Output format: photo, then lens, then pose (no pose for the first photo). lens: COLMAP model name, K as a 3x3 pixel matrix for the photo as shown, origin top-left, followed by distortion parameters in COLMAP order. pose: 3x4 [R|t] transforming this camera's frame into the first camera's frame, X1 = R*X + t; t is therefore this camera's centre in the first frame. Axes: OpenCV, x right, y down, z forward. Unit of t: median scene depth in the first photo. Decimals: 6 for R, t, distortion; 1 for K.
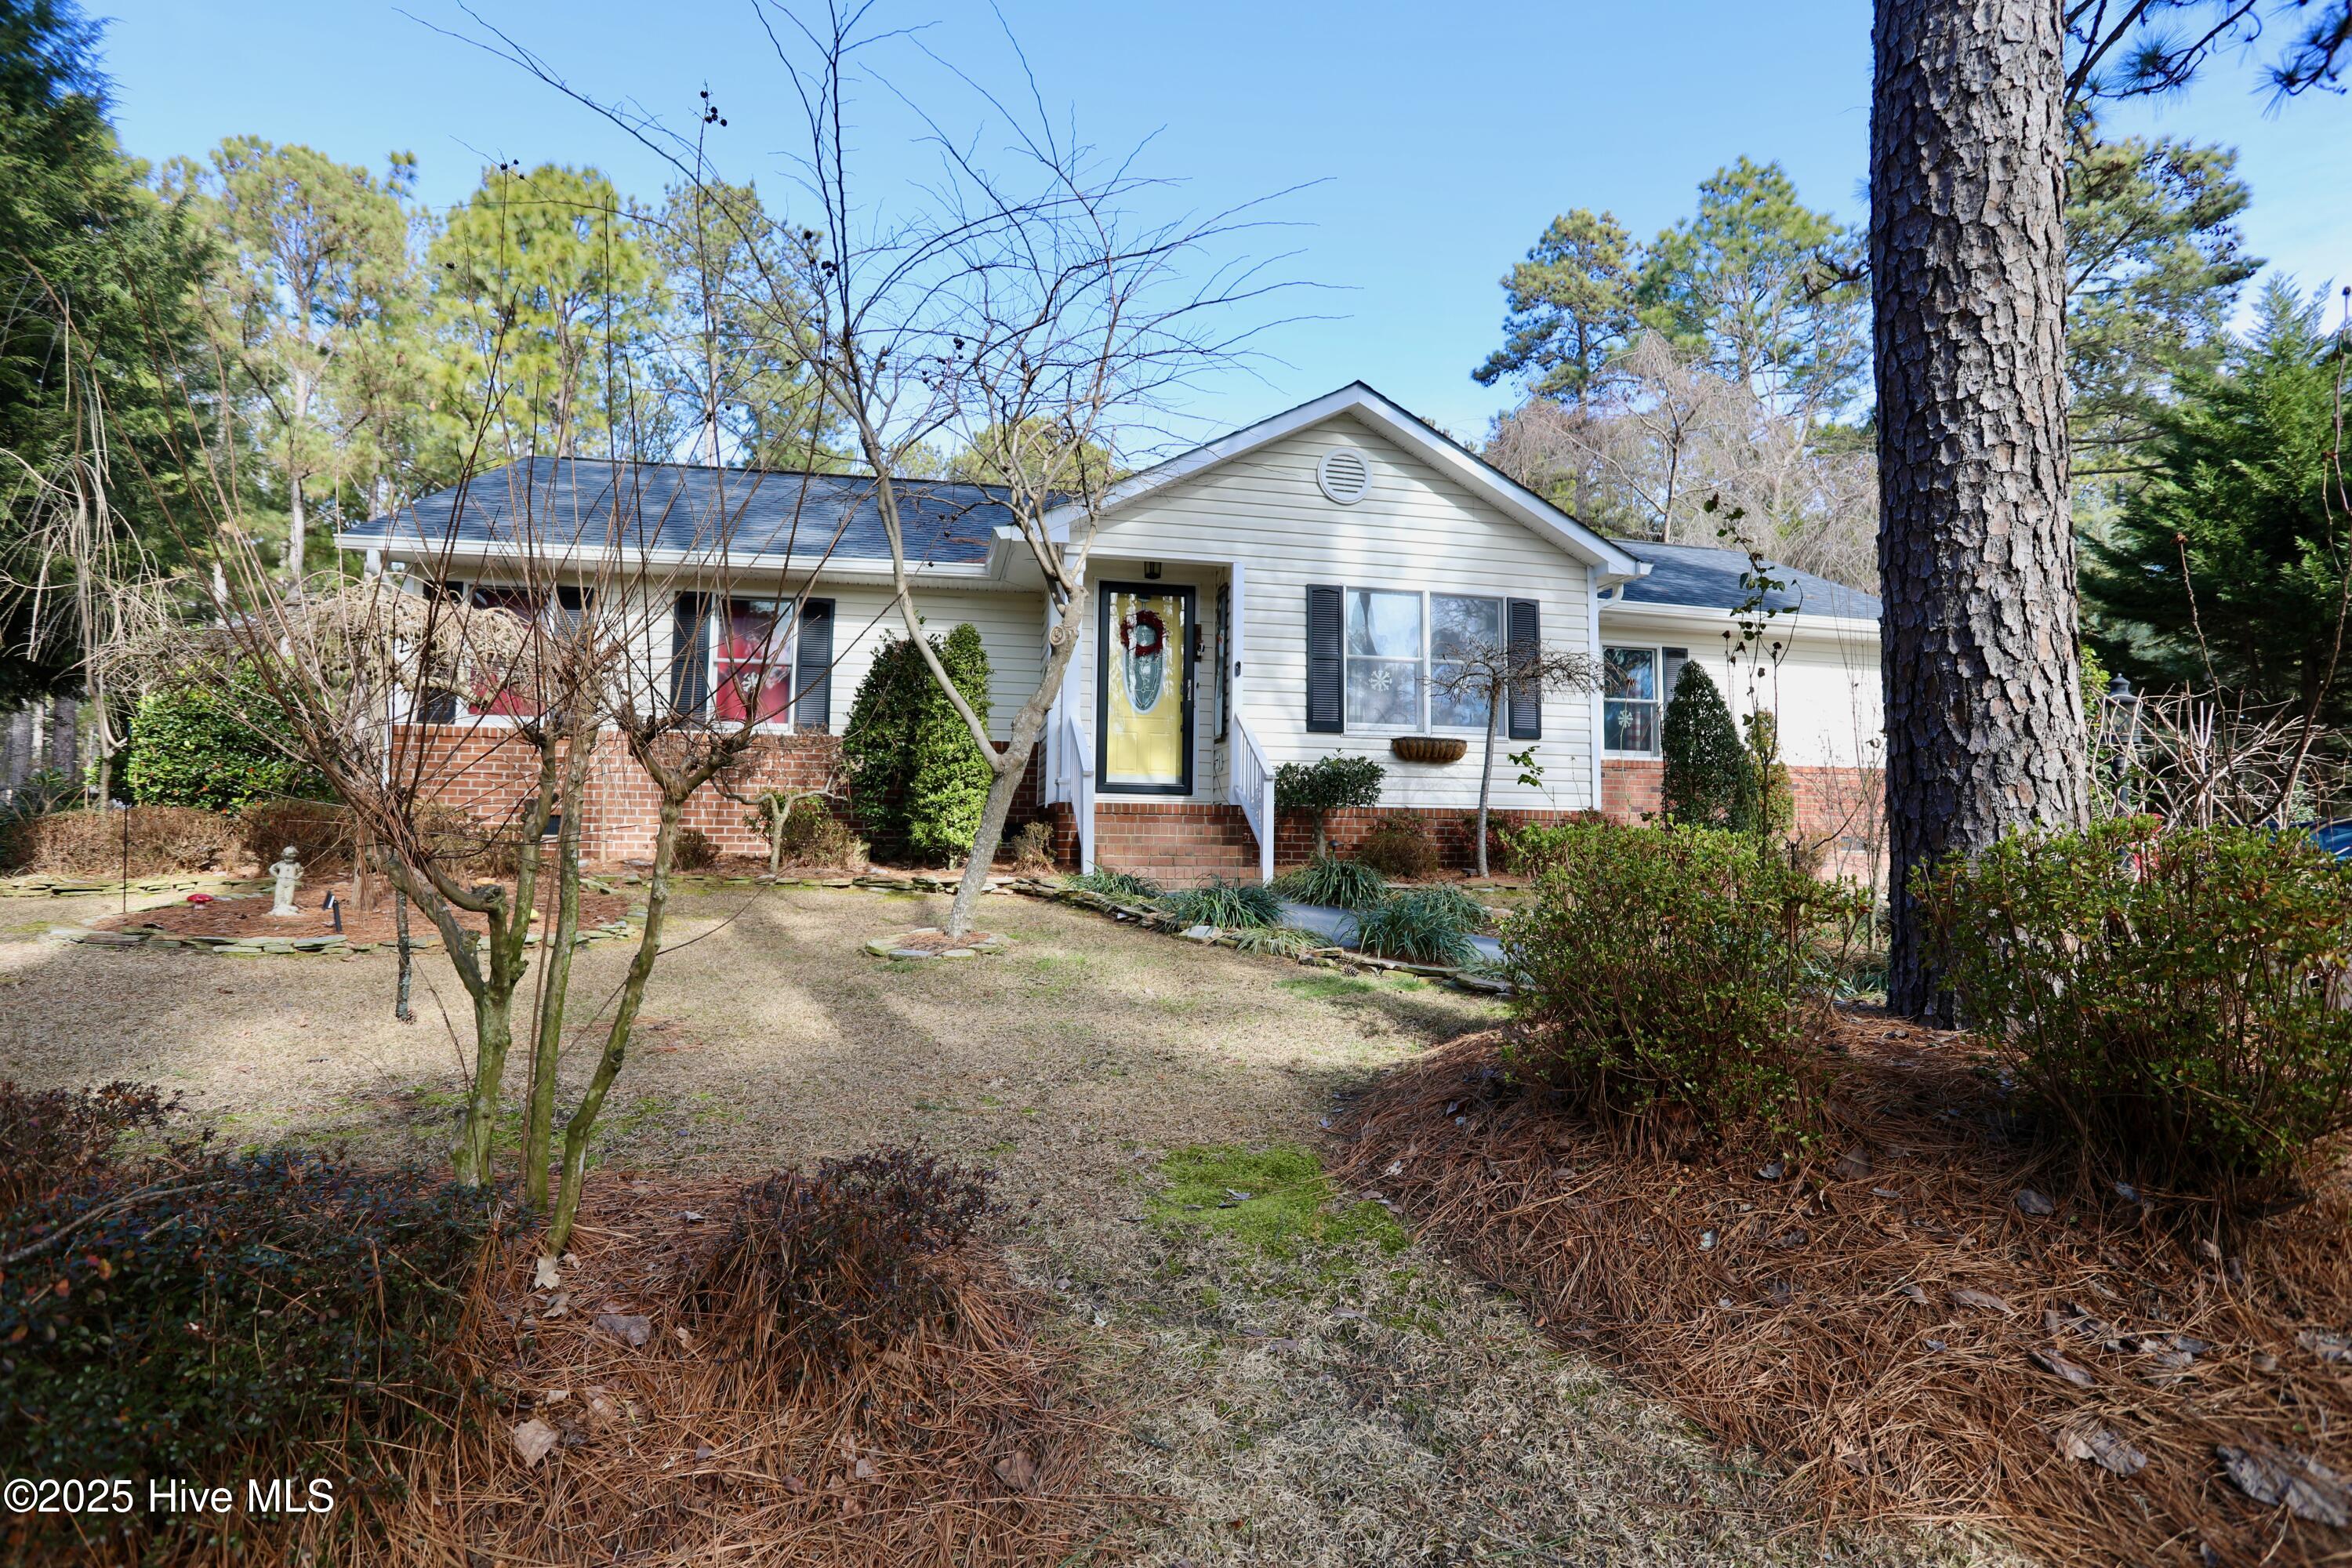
lens RADIAL K [[1166.0, 0, 1176.5], [0, 1166.0, 794.8], [0, 0, 1]] dist [-0.040856, 0.010988]
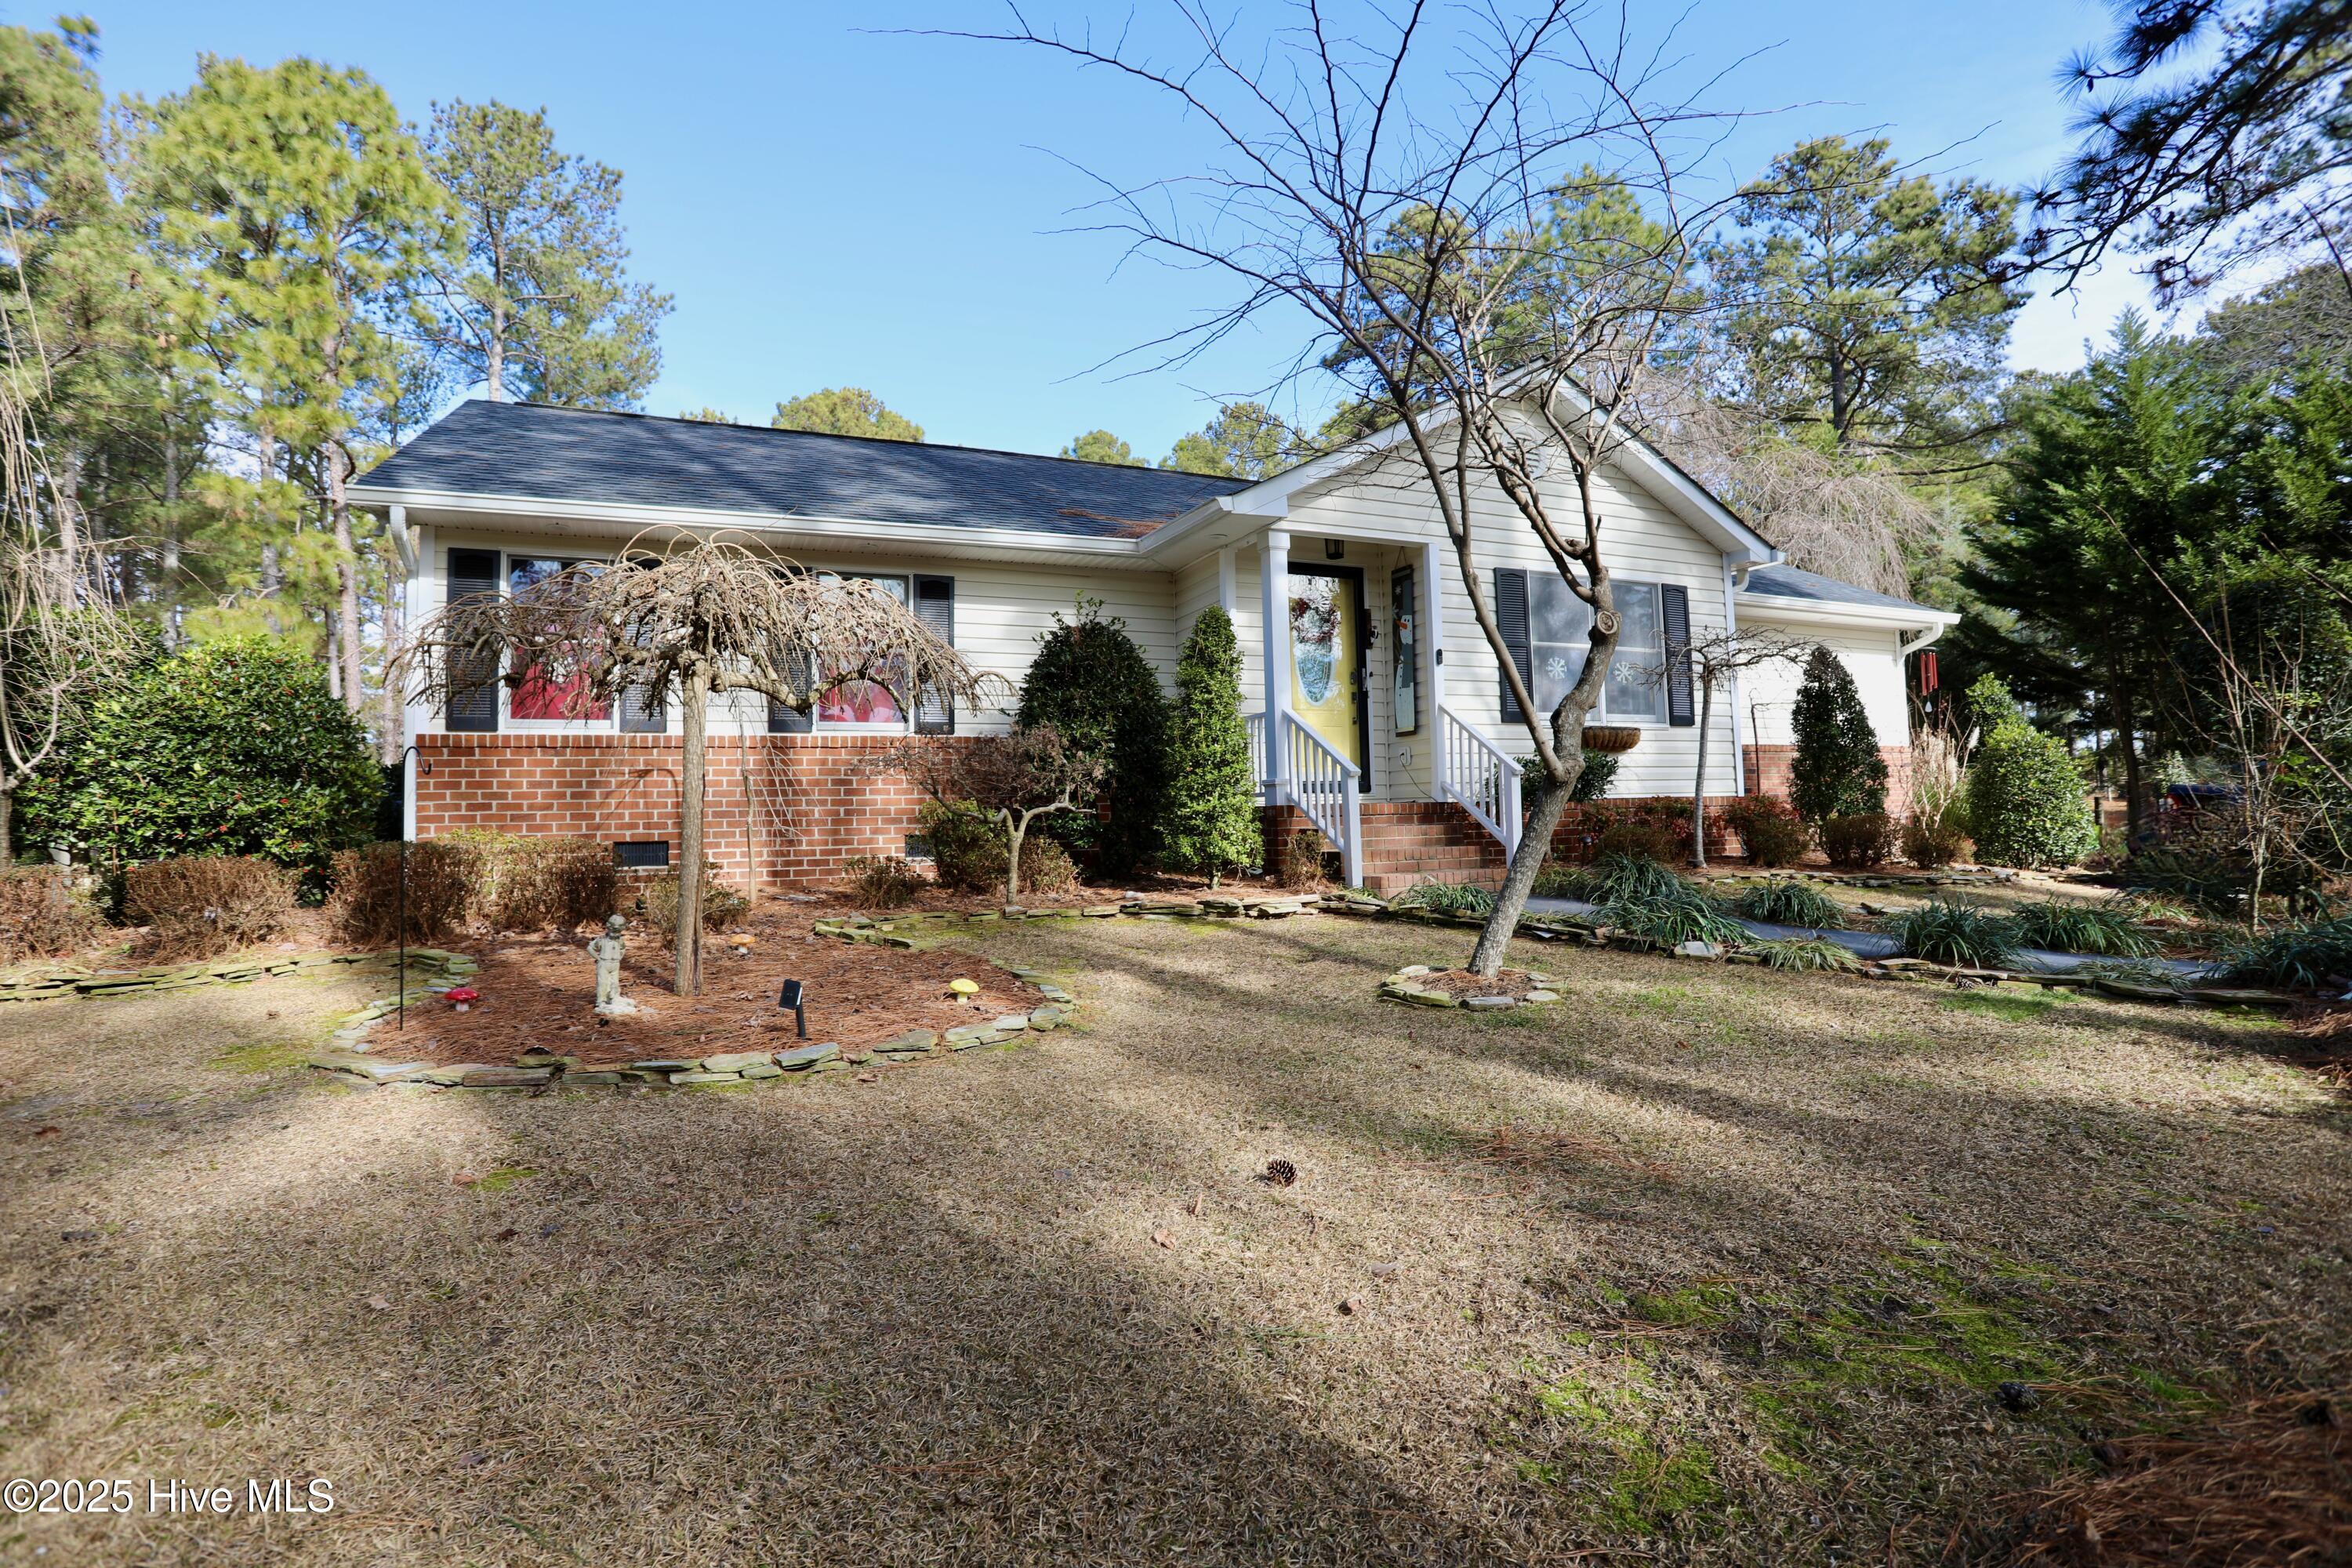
lens RADIAL K [[1166.0, 0, 1190.0], [0, 1166.0, 798.3], [0, 0, 1]] dist [-0.040856, 0.010988]
pose [[0.975425, -0.032555, 0.217914, -0.244628], [0.029306, 0.999406, 0.018128, -0.012073], [-0.218375, -0.011296, 0.975799, 0.091079]]
